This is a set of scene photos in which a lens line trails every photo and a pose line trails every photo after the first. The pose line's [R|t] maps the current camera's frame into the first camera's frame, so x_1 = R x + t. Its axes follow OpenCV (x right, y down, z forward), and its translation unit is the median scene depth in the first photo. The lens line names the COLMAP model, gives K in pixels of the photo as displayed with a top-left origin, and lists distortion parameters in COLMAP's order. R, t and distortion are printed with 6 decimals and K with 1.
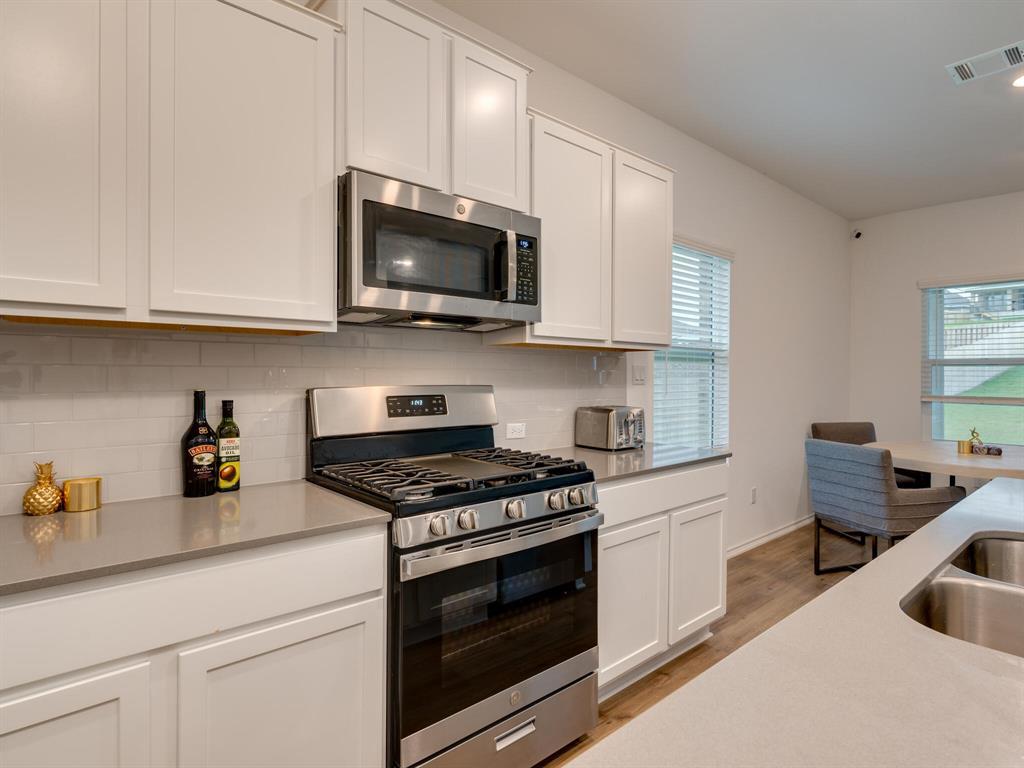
lens RADIAL K [[531.8, 0, 479.6], [0, 531.8, 375.1], [0, 0, 1]] dist [-0.002666, -0.000622]
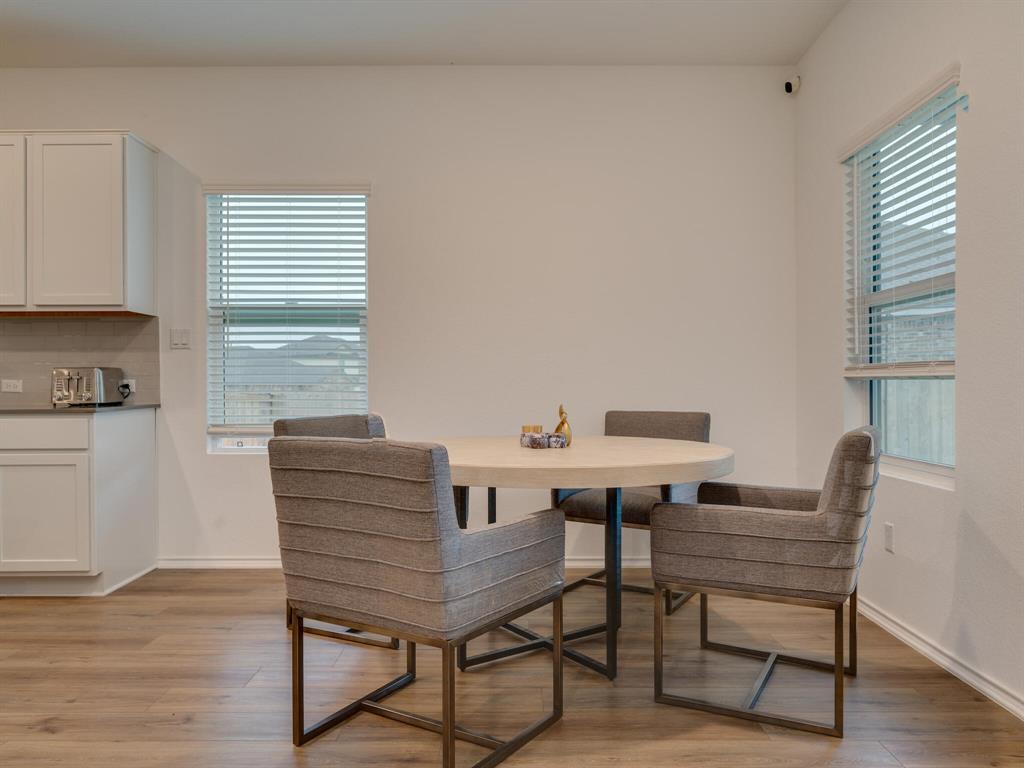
lens RADIAL K [[742.7, 0, 514.5], [0, 742.7, 380.5], [0, 0, 1]] dist [0.003204, 0.001995]
pose [[0.754165, 0.004088, -0.656673, 2.772118], [-0.002927, 0.999992, 0.002864, 0.117832], [0.656679, -0.000238, 0.754170, 0.665906]]
